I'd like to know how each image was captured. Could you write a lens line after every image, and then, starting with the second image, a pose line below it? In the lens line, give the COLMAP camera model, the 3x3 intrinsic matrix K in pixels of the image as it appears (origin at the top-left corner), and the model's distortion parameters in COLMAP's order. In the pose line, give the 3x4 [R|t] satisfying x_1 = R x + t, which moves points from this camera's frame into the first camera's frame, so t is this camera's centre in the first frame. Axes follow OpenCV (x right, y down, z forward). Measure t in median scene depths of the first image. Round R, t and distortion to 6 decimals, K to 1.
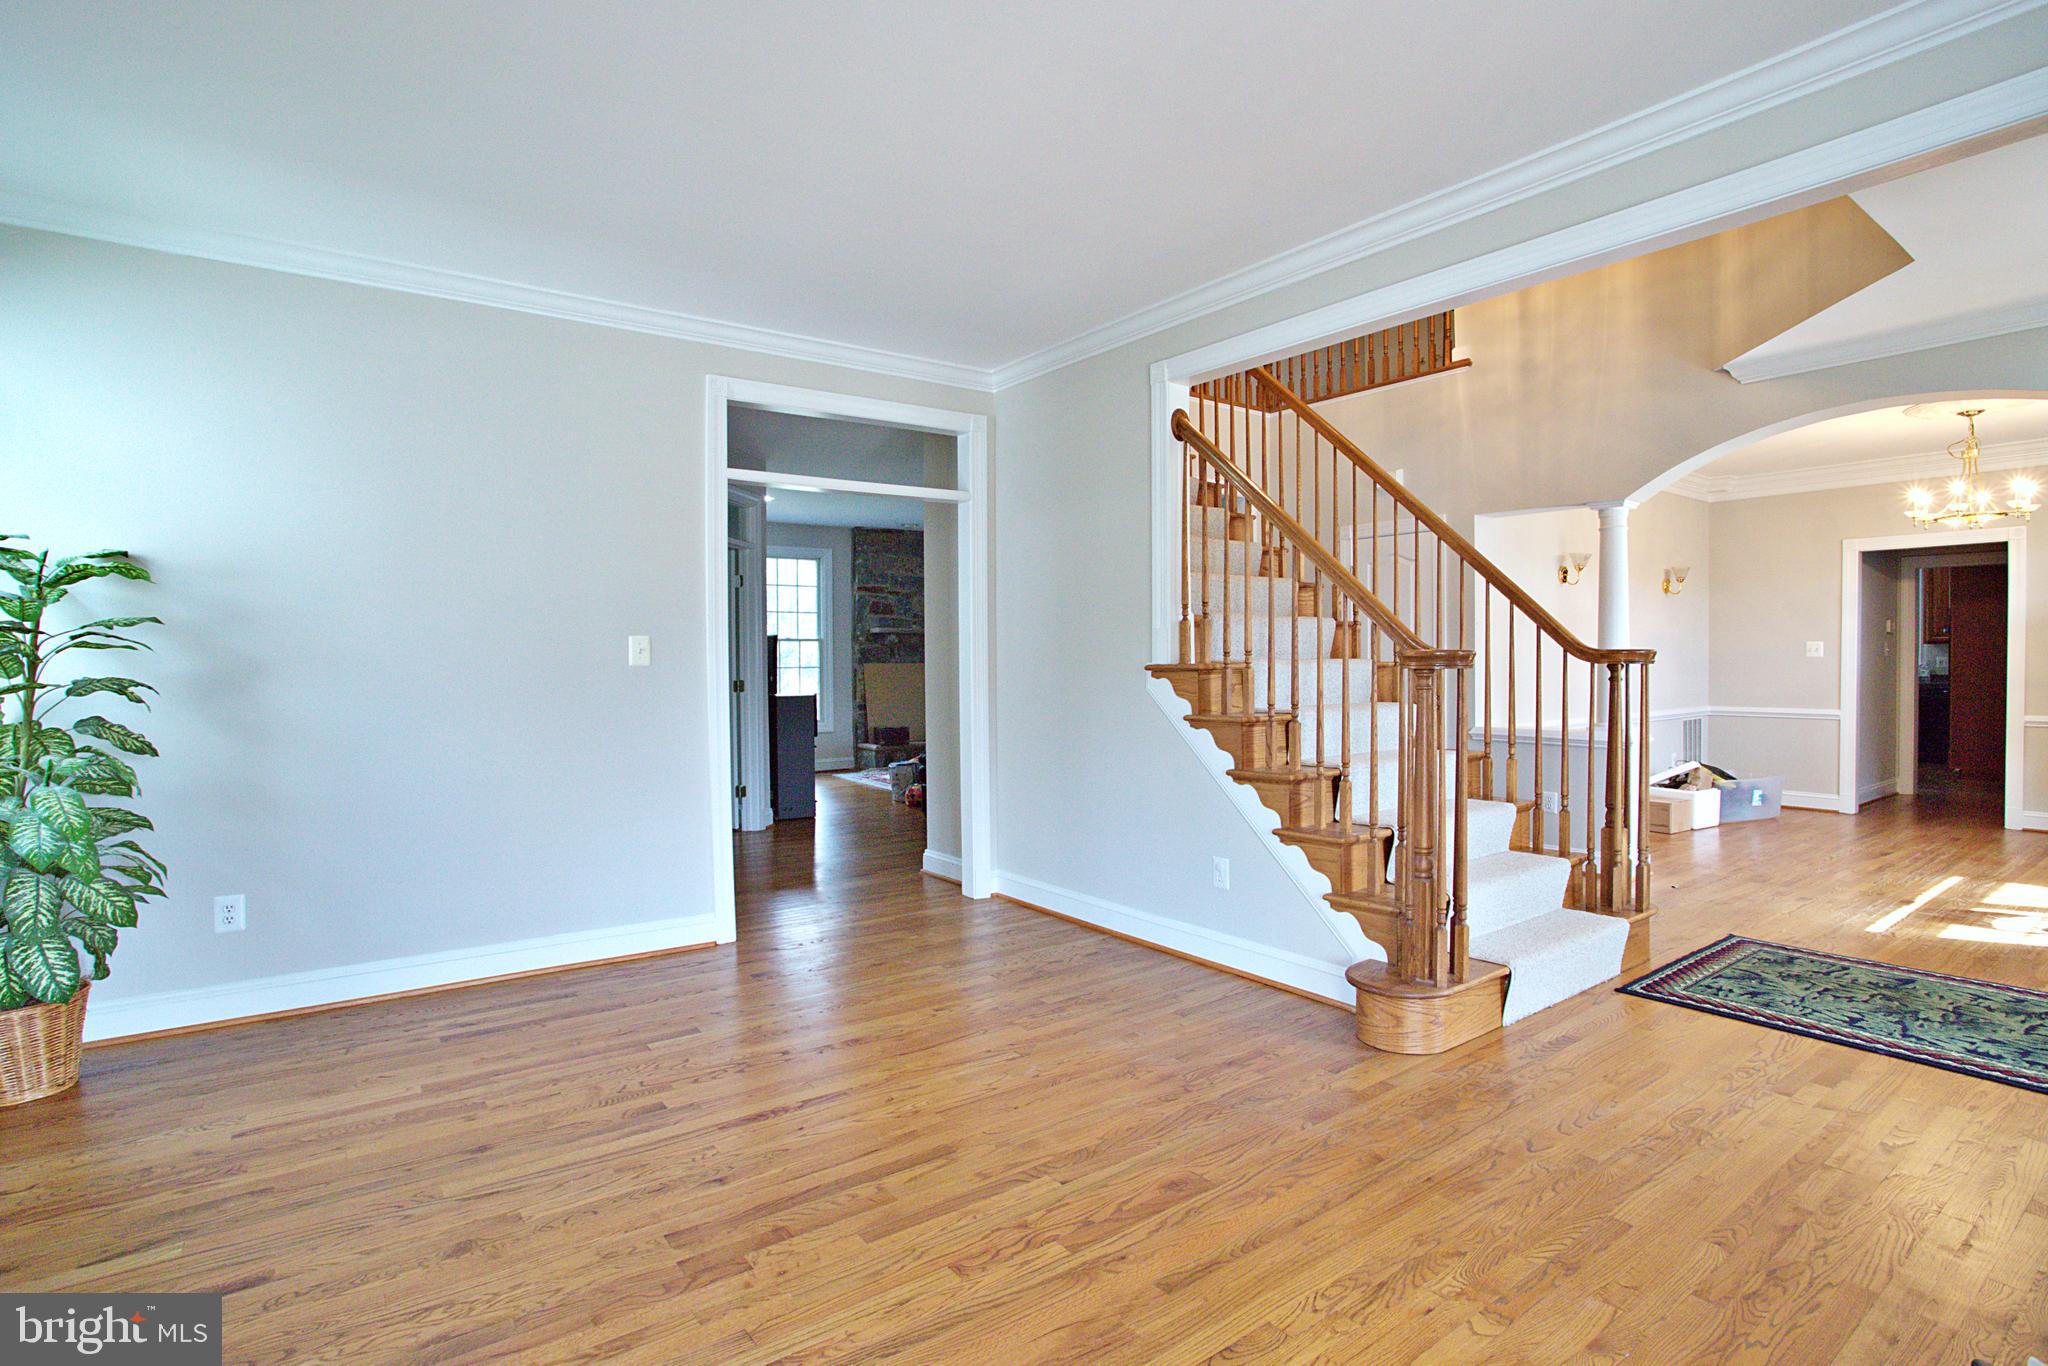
lens RADIAL K [[1004.9, 0, 1034.8], [0, 1004.9, 684.5], [0, 0, 1]] dist [-0.049395, 0.014038]
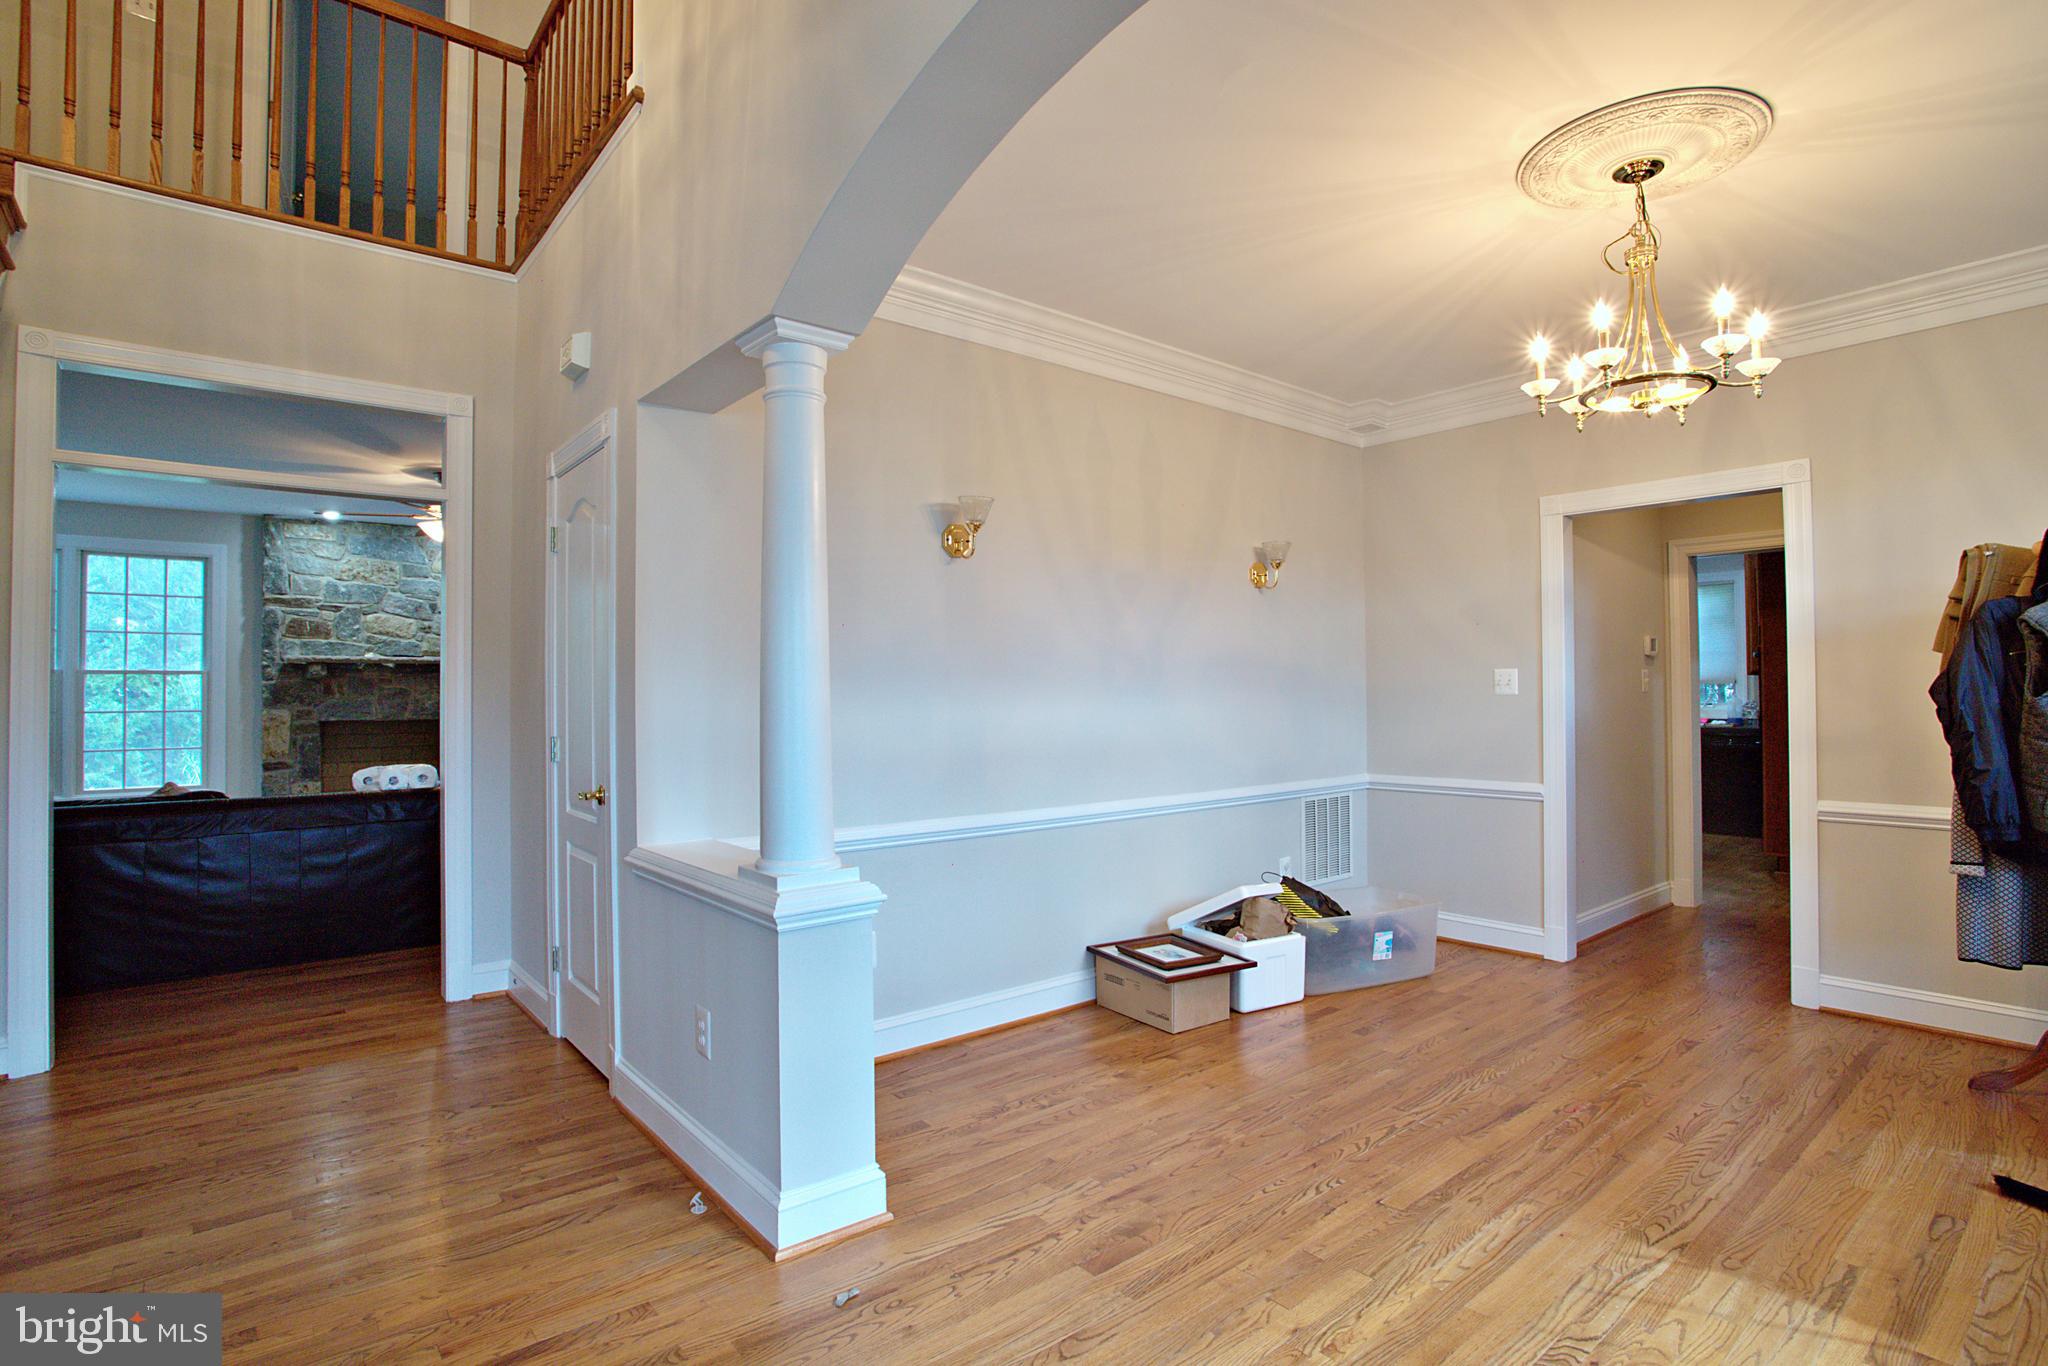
lens RADIAL K [[1004.9, 0, 1060.5], [0, 1004.9, 680.6], [0, 0, 1]] dist [-0.049395, 0.014038]
pose [[0.997318, -0.002337, 0.073150, 0.459645], [0.005187, 0.999234, -0.038792, -0.013680], [-0.073003, 0.039068, 0.996566, 0.394506]]
